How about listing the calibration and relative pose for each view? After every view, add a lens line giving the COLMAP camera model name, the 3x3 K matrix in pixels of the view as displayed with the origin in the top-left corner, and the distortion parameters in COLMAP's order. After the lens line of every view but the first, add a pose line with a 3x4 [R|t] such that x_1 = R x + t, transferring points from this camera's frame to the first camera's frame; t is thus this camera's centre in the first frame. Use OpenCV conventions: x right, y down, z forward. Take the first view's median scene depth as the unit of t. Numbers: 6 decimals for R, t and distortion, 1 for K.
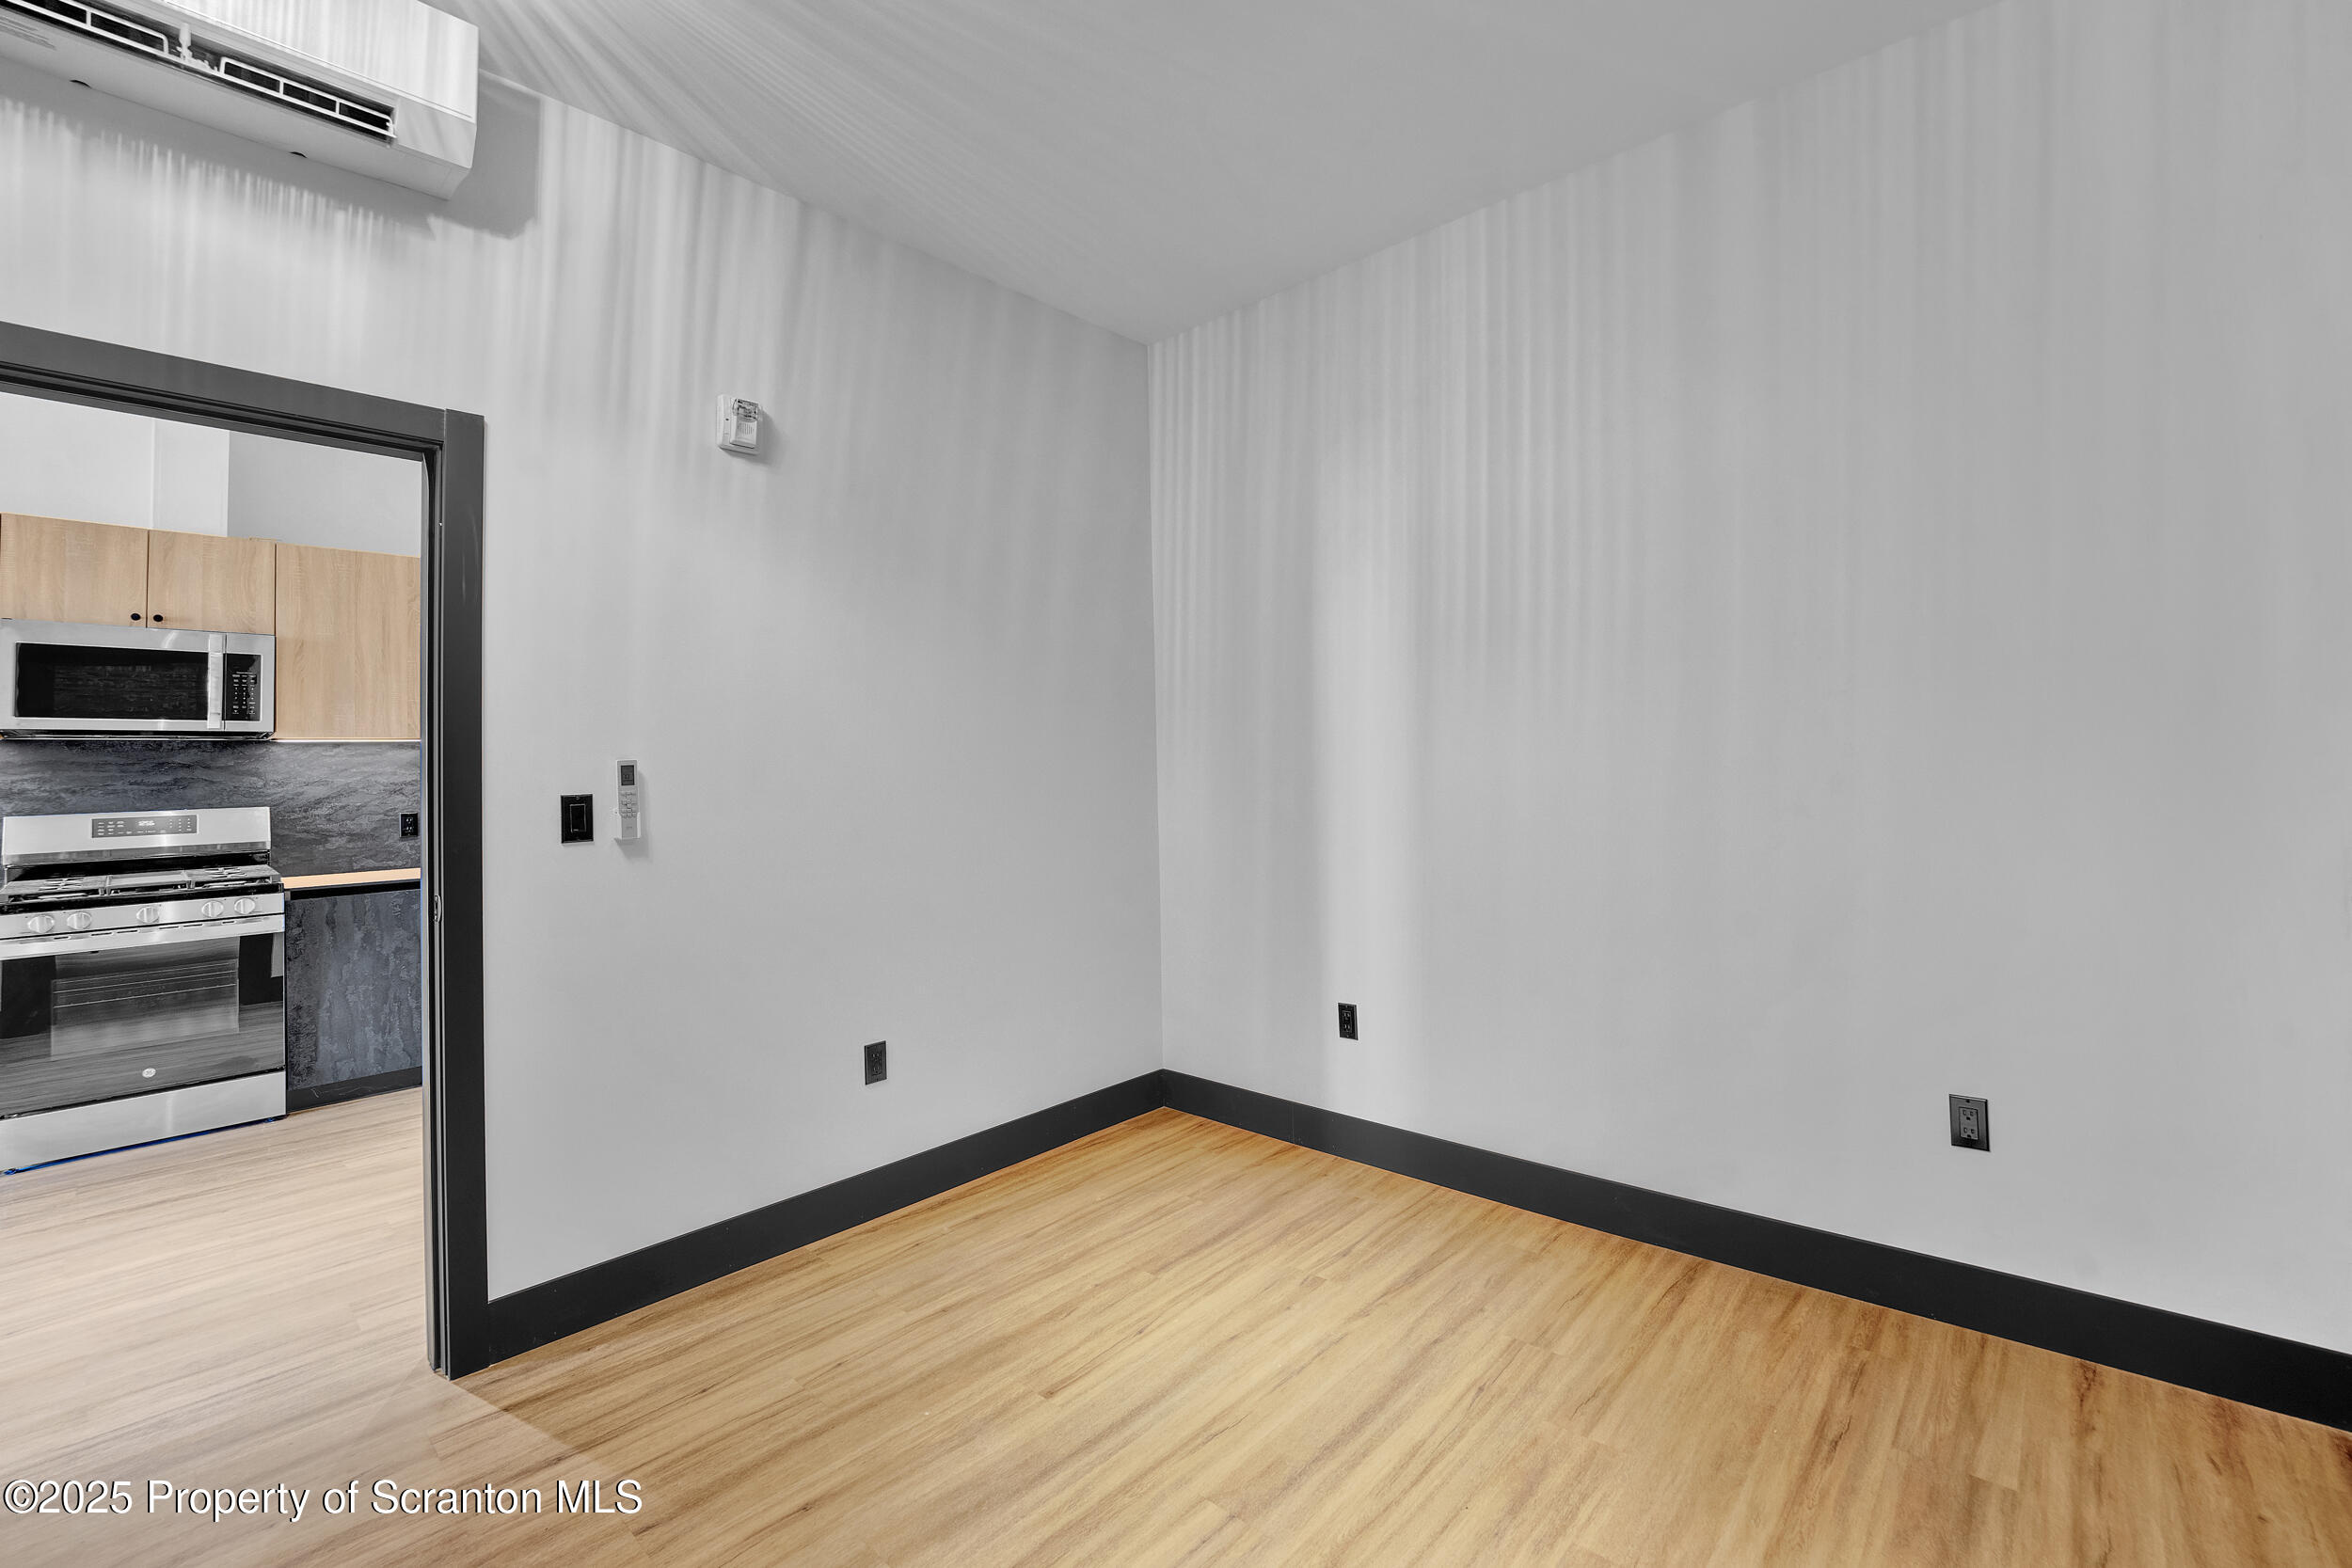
lens RADIAL K [[1008.3, 0, 1163.9], [0, 1008.3, 742.3], [0, 0, 1]] dist [-0.022305, -0.000059]
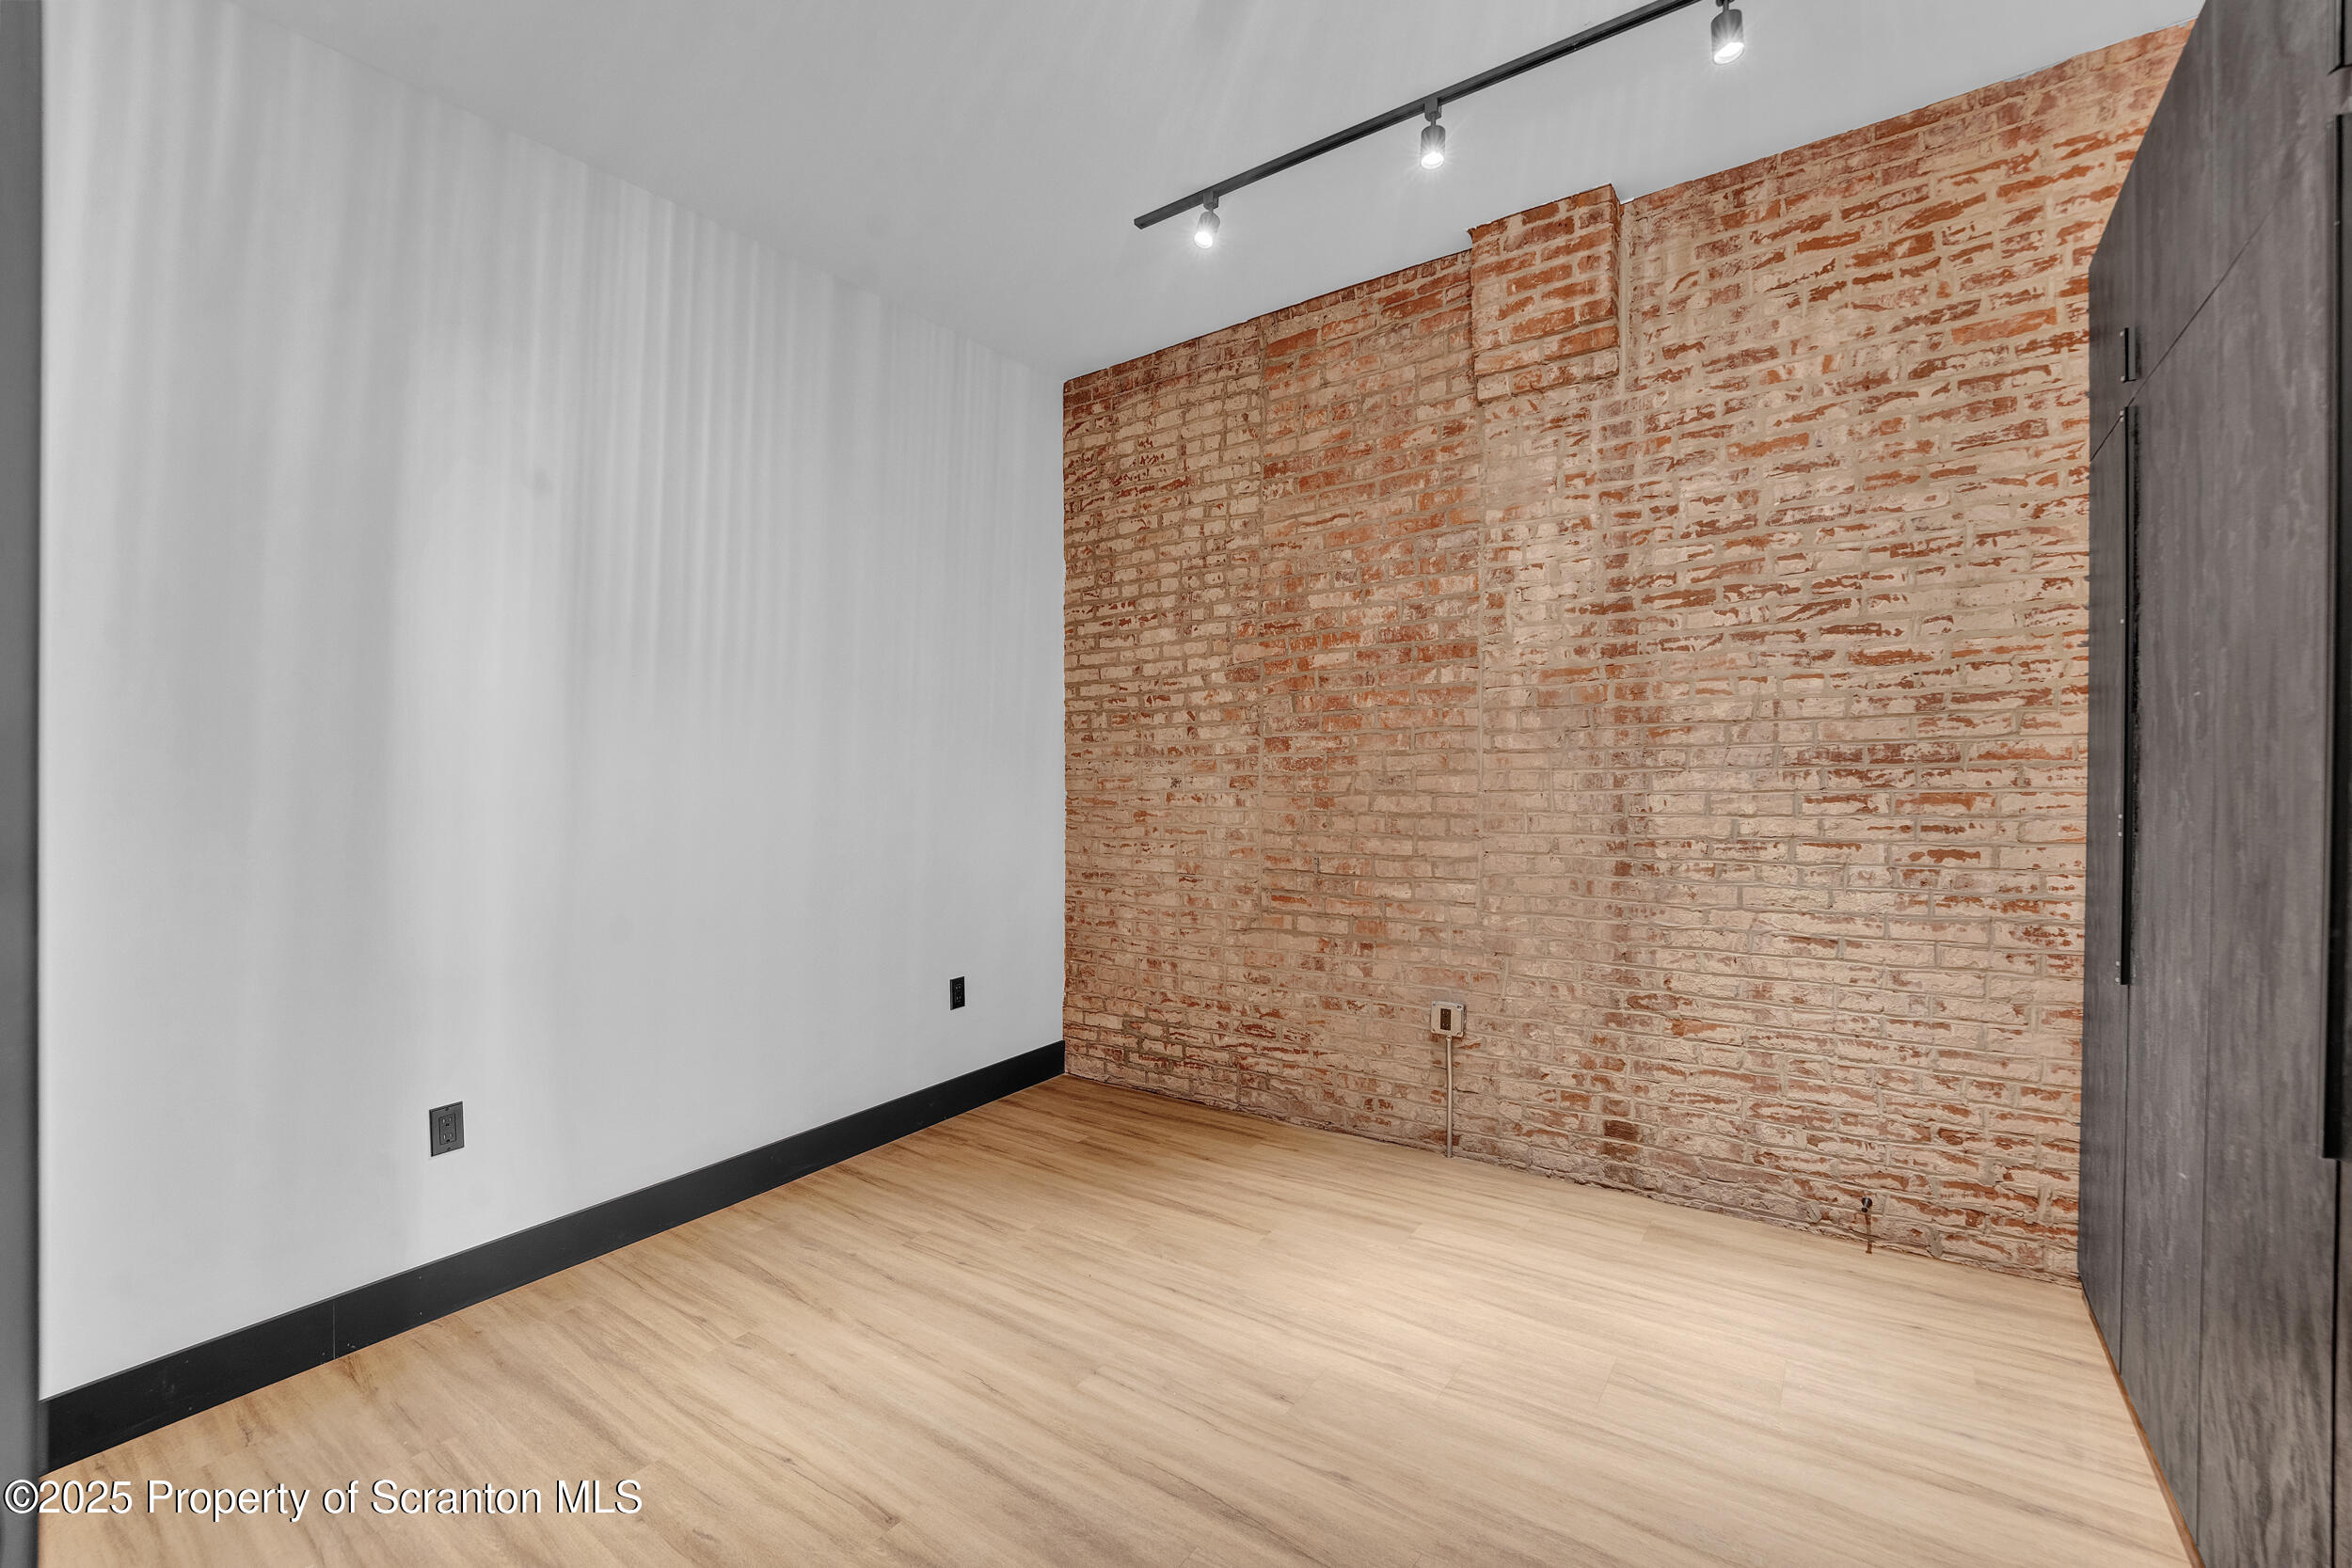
lens RADIAL K [[1022.5, 0, 1176.0], [0, 1022.5, 784.0], [0, 0, 1]] dist [0.022106, 0.000151]
pose [[-0.119798, 0.009977, 0.992748, -0.913990], [0.005605, 0.999940, -0.009373, 0.047717], [-0.992782, 0.004442, -0.119847, 0.791022]]
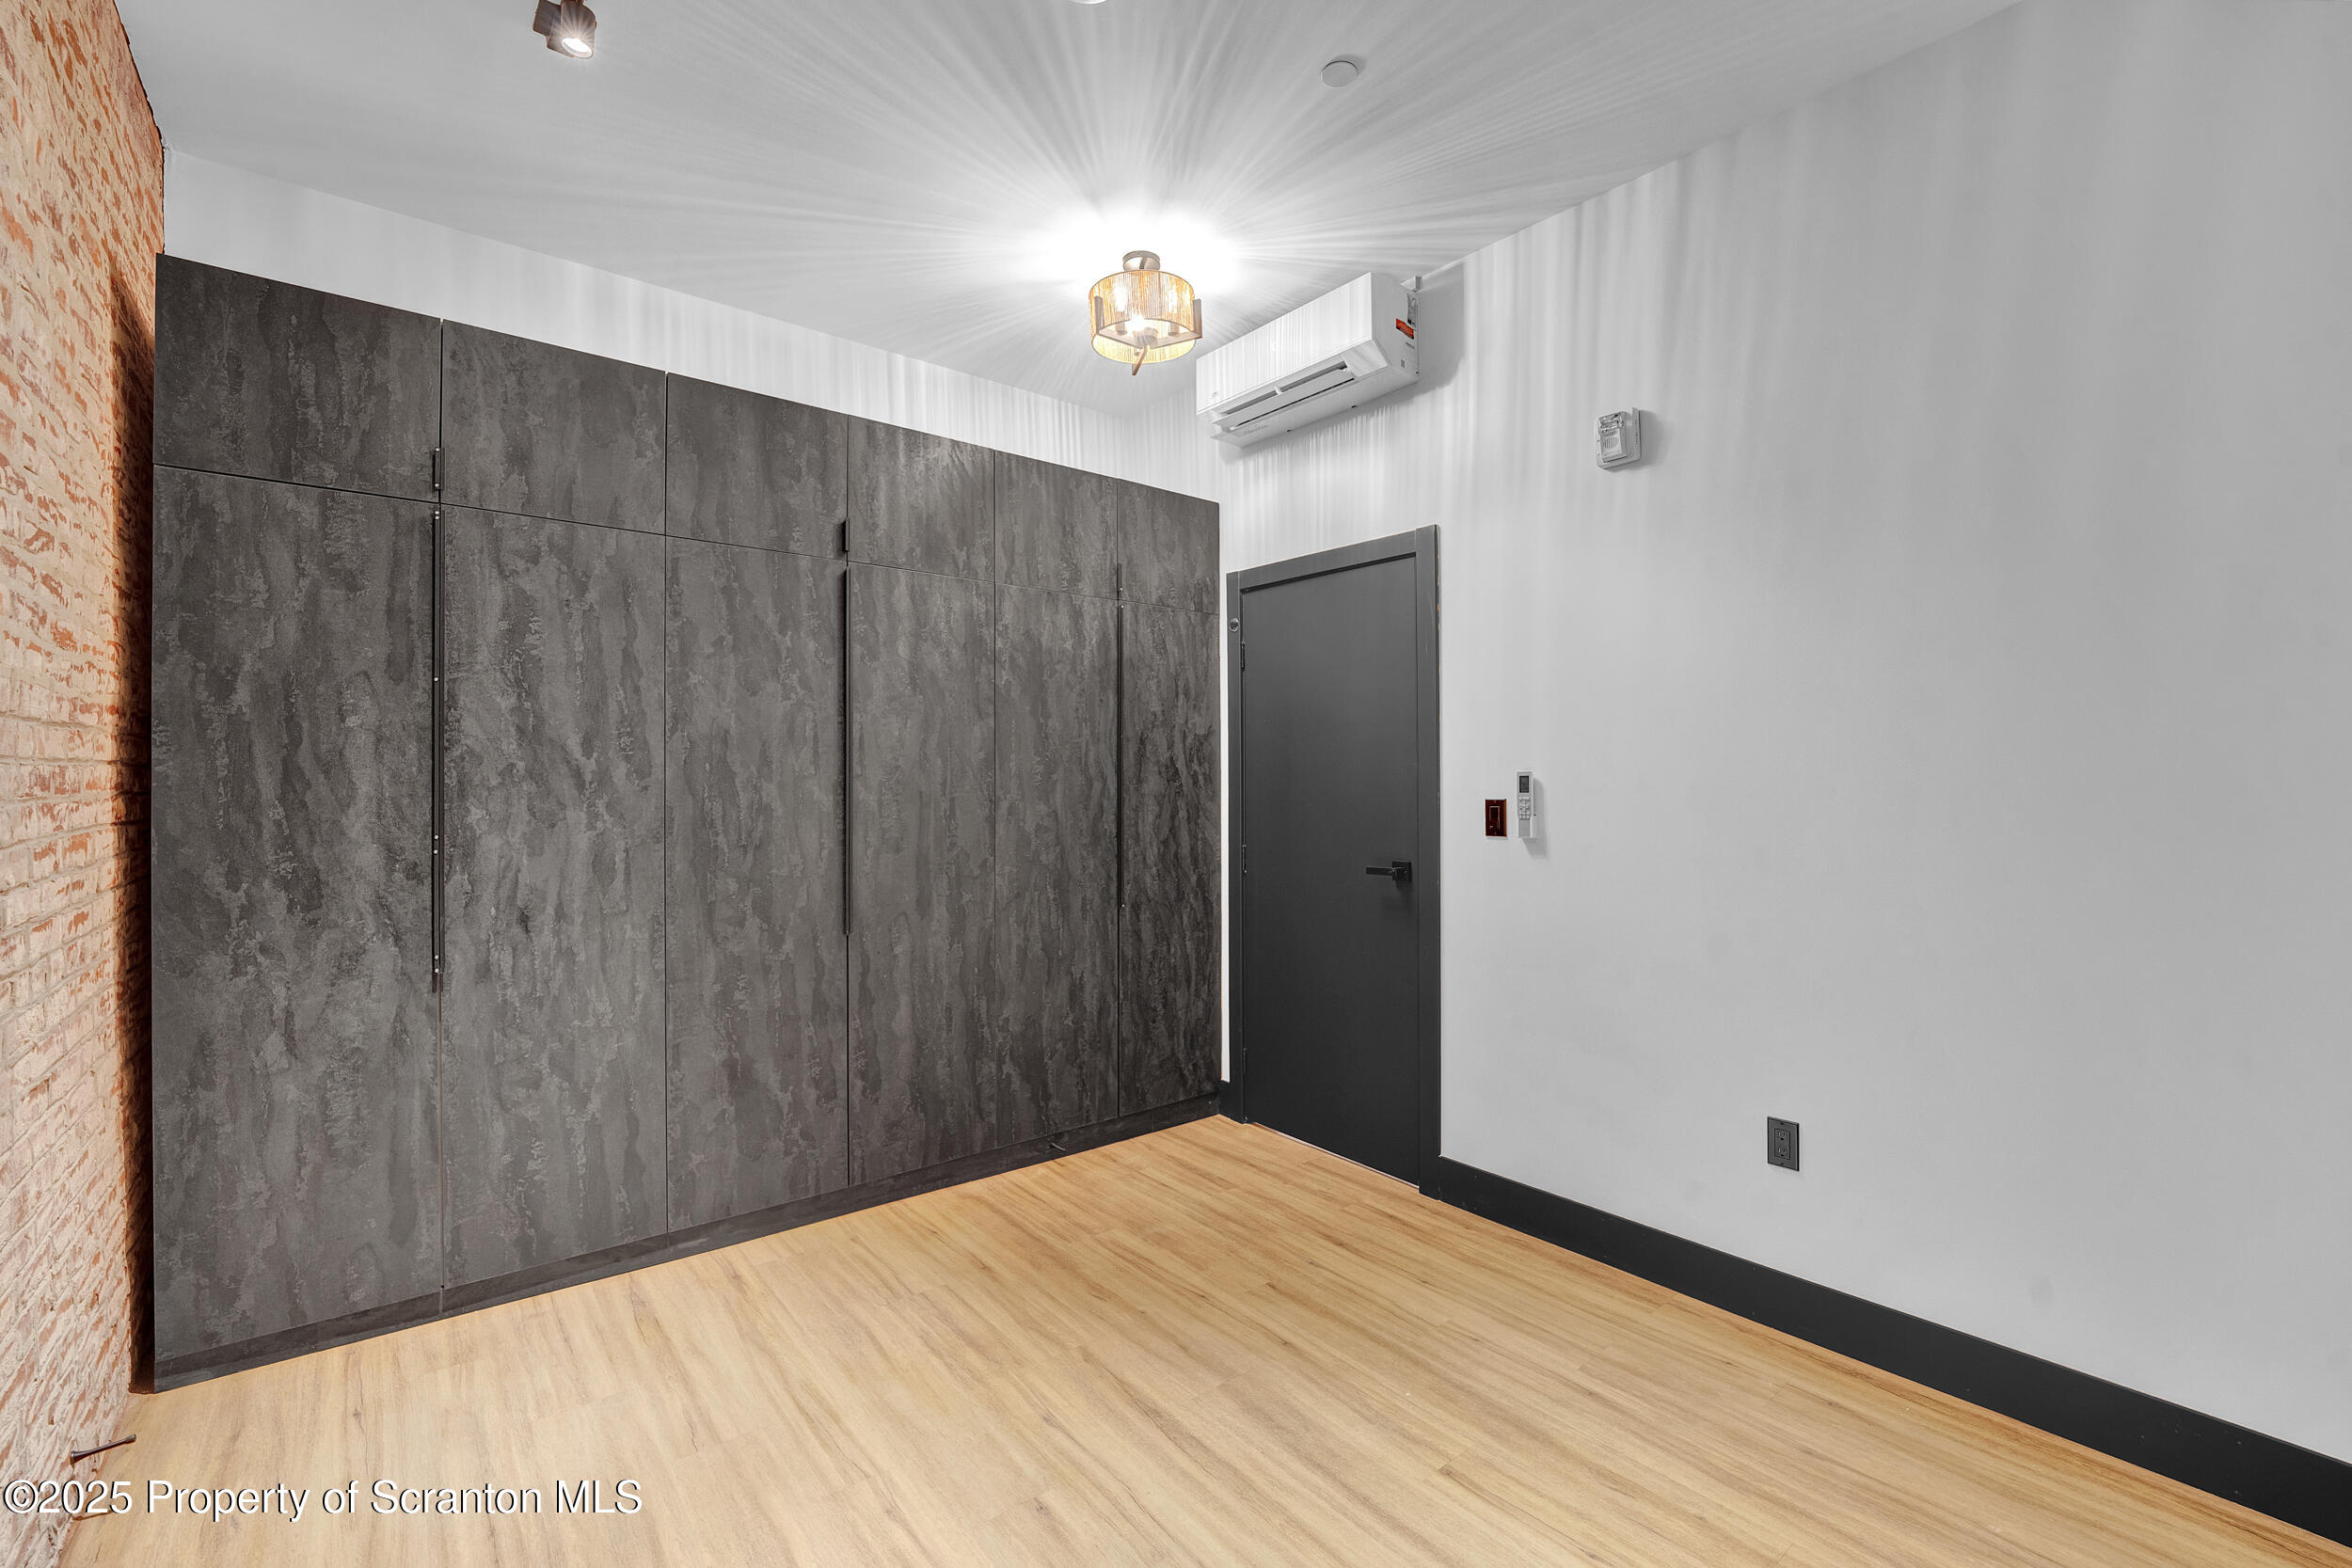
lens RADIAL K [[969.0, 0, 1176.0], [0, 969.0, 784.0], [0, 0, 1]] dist [-0.040078, 0.007399]
pose [[-0.134558, 0.022888, -0.990641, 0.696134], [0.019841, 0.999595, 0.020400, 0.001258], [0.990707, -0.016910, -0.134958, 0.805701]]
